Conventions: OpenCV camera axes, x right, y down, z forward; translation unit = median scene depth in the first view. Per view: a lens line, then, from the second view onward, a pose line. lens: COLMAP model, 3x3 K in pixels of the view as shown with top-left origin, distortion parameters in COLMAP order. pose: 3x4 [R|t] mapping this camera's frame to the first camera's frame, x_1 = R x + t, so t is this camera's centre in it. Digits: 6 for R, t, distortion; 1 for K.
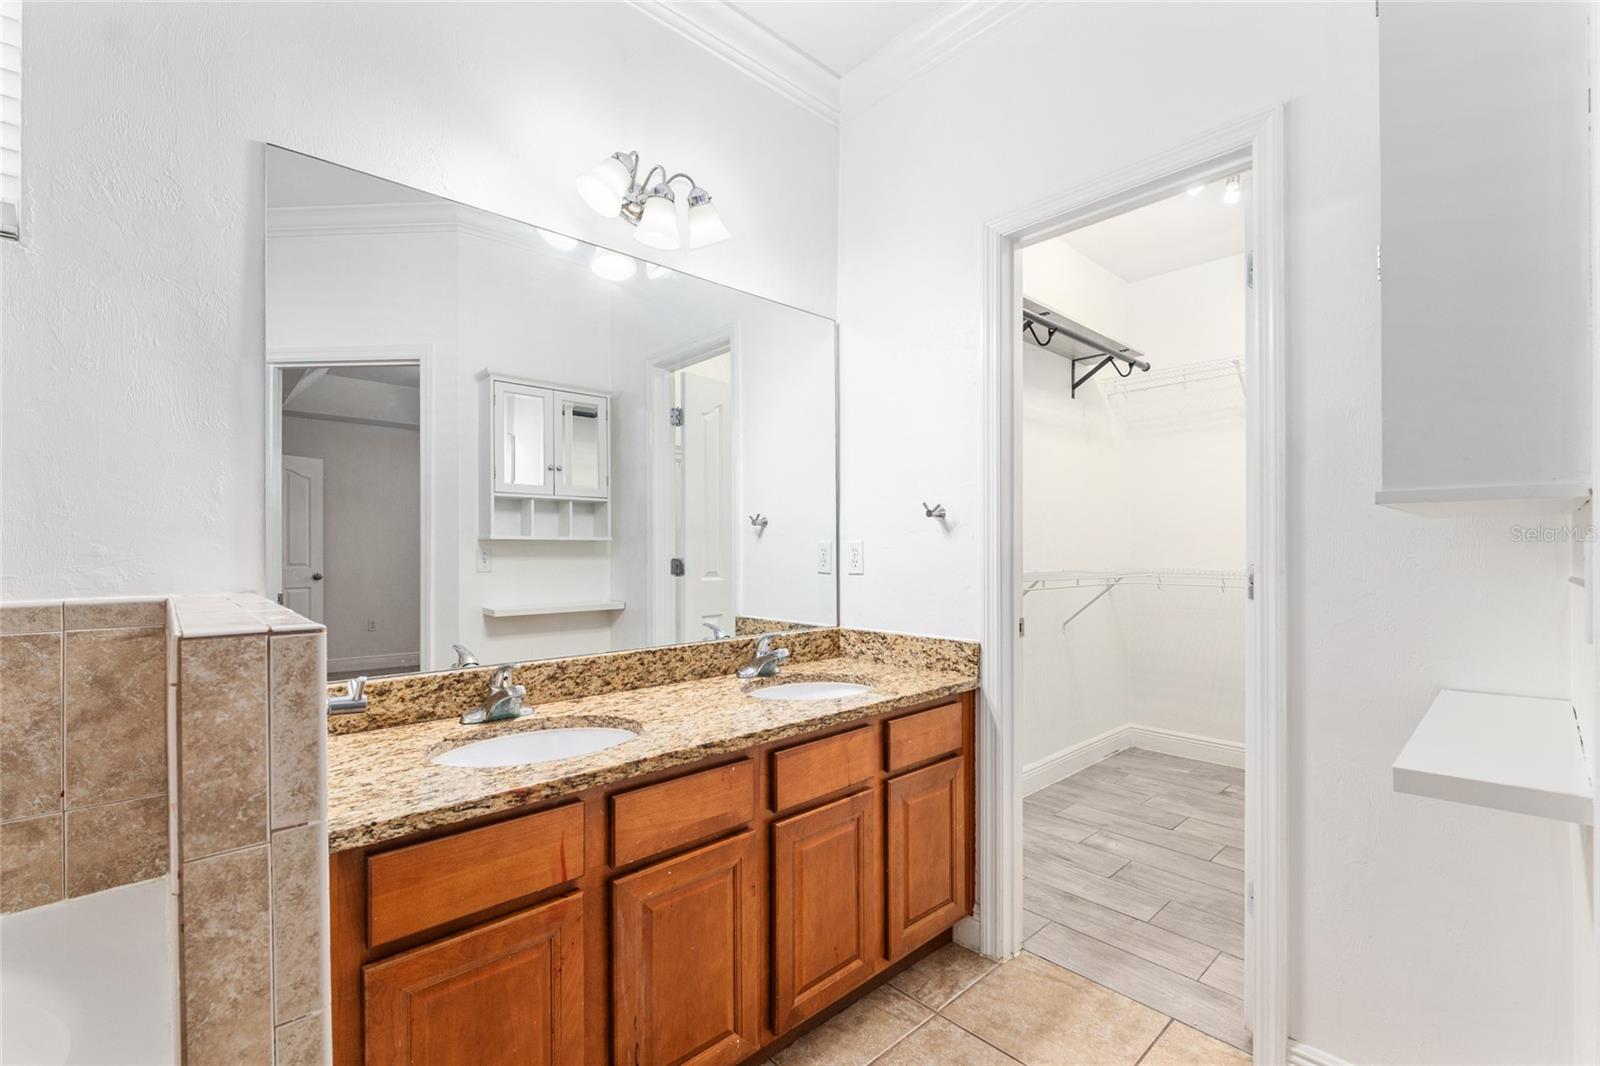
lens RADIAL K [[711.8, 0, 802.4], [0, 711.8, 543.4], [0, 0, 1]] dist [-0.000261, -0.000012]
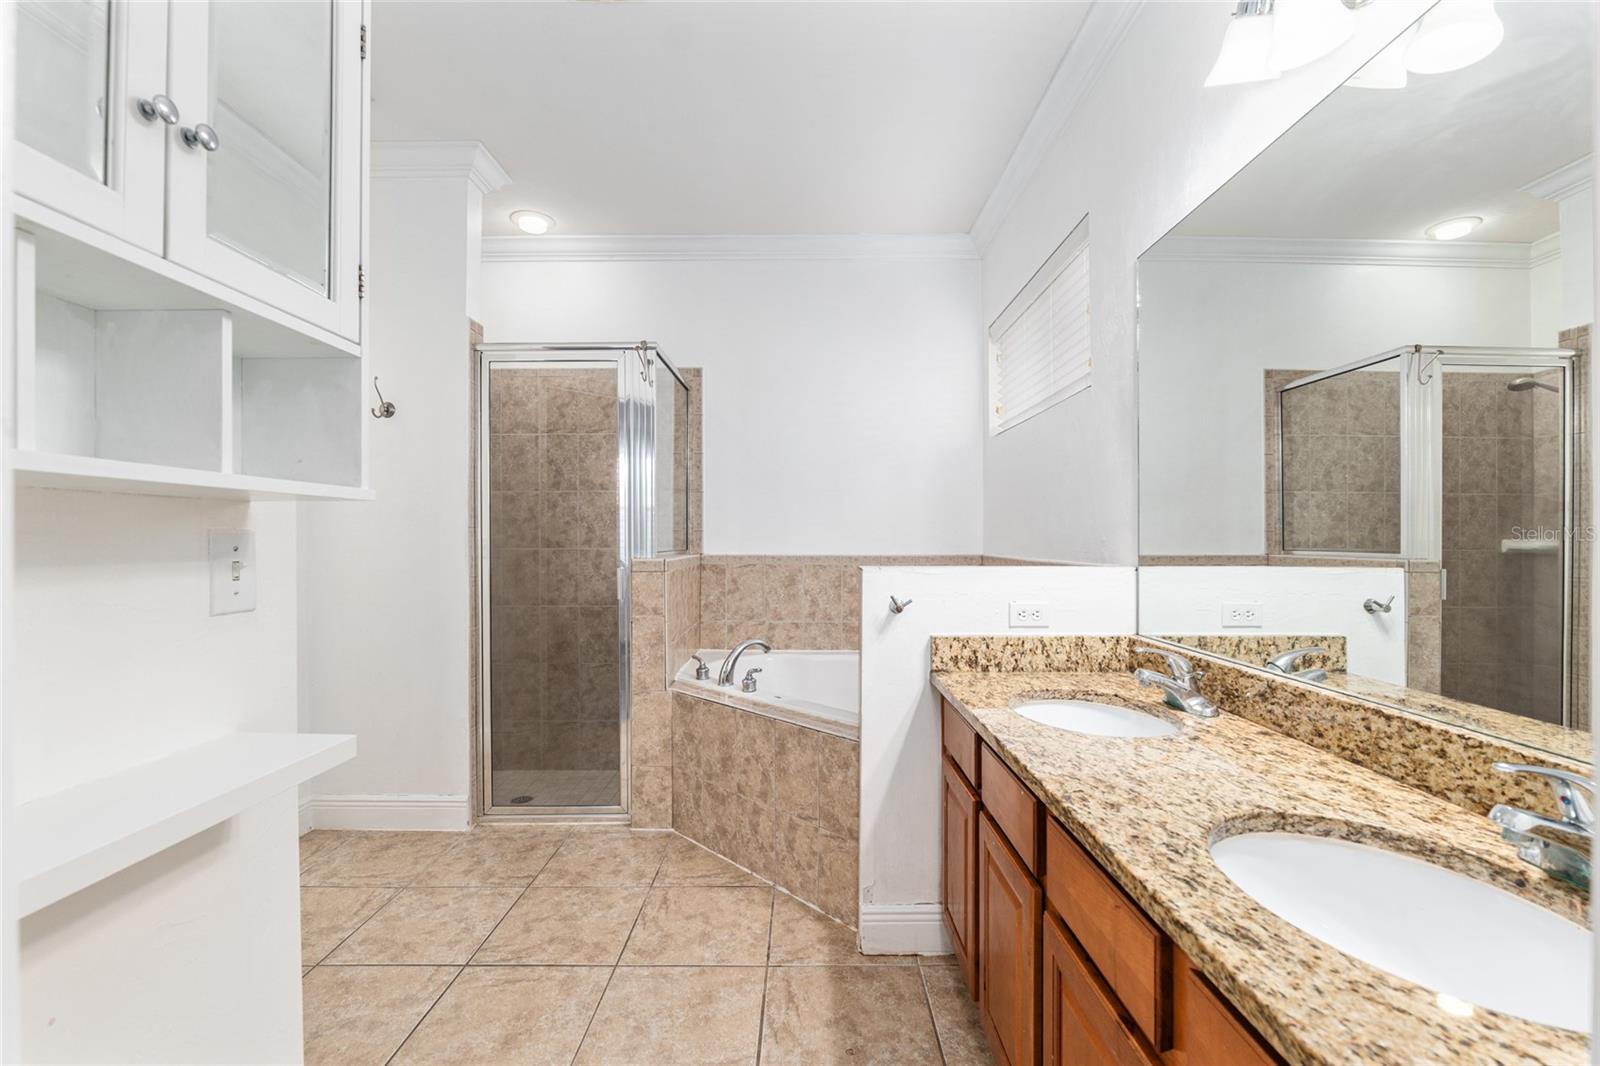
lens RADIAL K [[662.9, 0, 803.7], [0, 662.9, 537.5], [0, 0, 1]] dist [-0.004919, -0.000239]
pose [[-0.682077, 0.000629, -0.731280, 0.519675], [0.006066, 0.999970, -0.004798, 0.007905], [0.731256, -0.007709, -0.682060, 1.055138]]
